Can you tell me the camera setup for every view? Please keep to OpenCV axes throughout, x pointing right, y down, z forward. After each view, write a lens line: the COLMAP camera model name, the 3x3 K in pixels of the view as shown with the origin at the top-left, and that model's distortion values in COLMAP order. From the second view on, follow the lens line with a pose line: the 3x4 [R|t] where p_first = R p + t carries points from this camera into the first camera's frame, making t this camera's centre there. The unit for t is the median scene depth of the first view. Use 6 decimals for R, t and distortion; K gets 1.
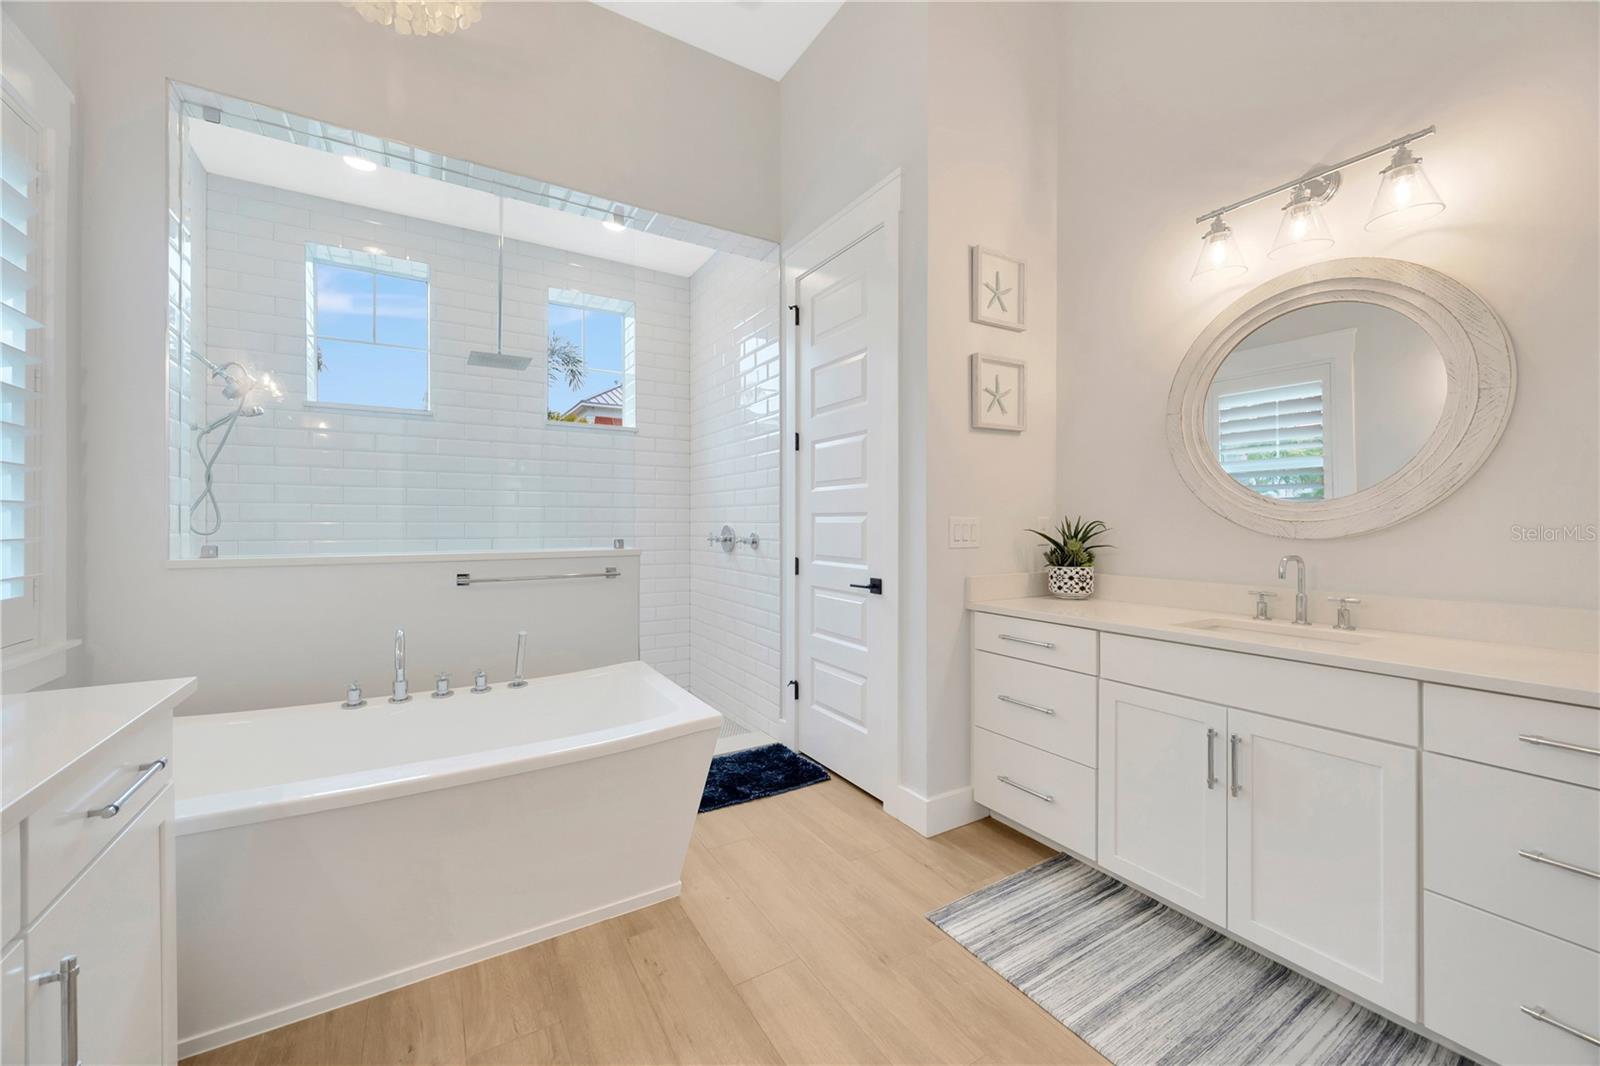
lens RADIAL K [[619.5, 0, 810.0], [0, 619.5, 522.2], [0, 0, 1]] dist [-0.000024, -0.000941]
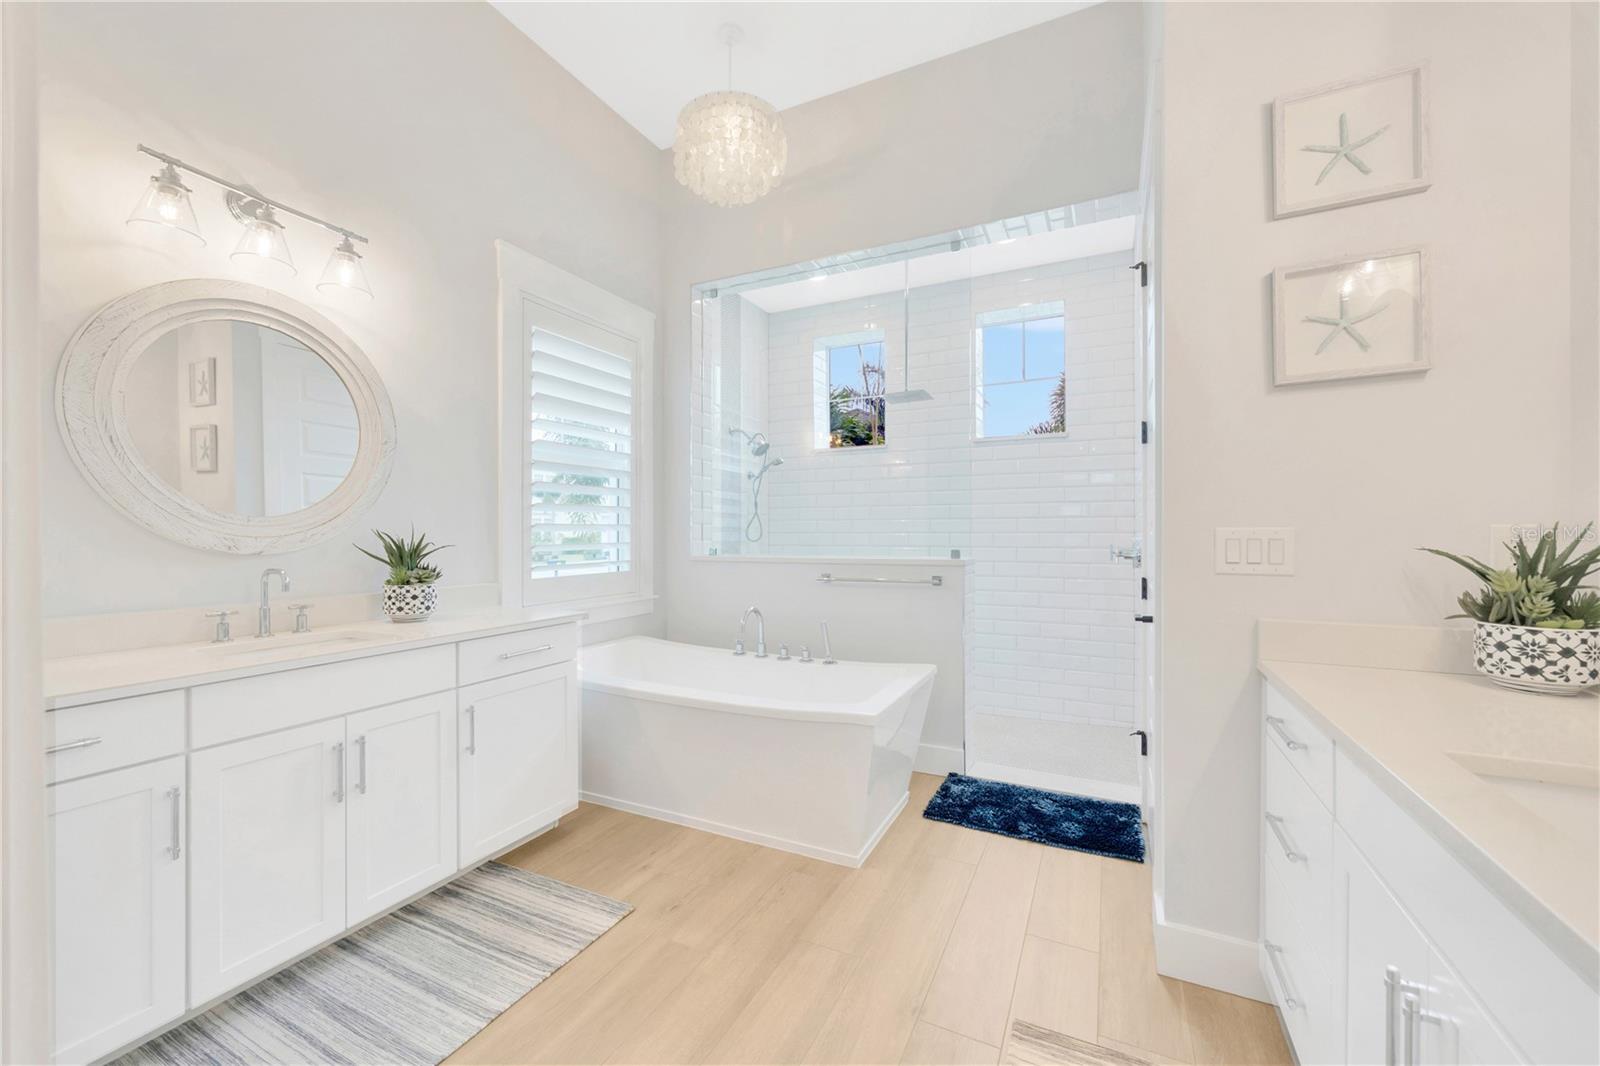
lens RADIAL K [[619.5, 0, 814.4], [0, 619.5, 531.8], [0, 0, 1]] dist [-0.000024, -0.000941]
pose [[0.552874, -0.001495, -0.833263, 0.528783], [-0.002436, 0.999991, -0.003410, 0.000090], [0.833261, 0.003915, 0.552866, 0.254669]]
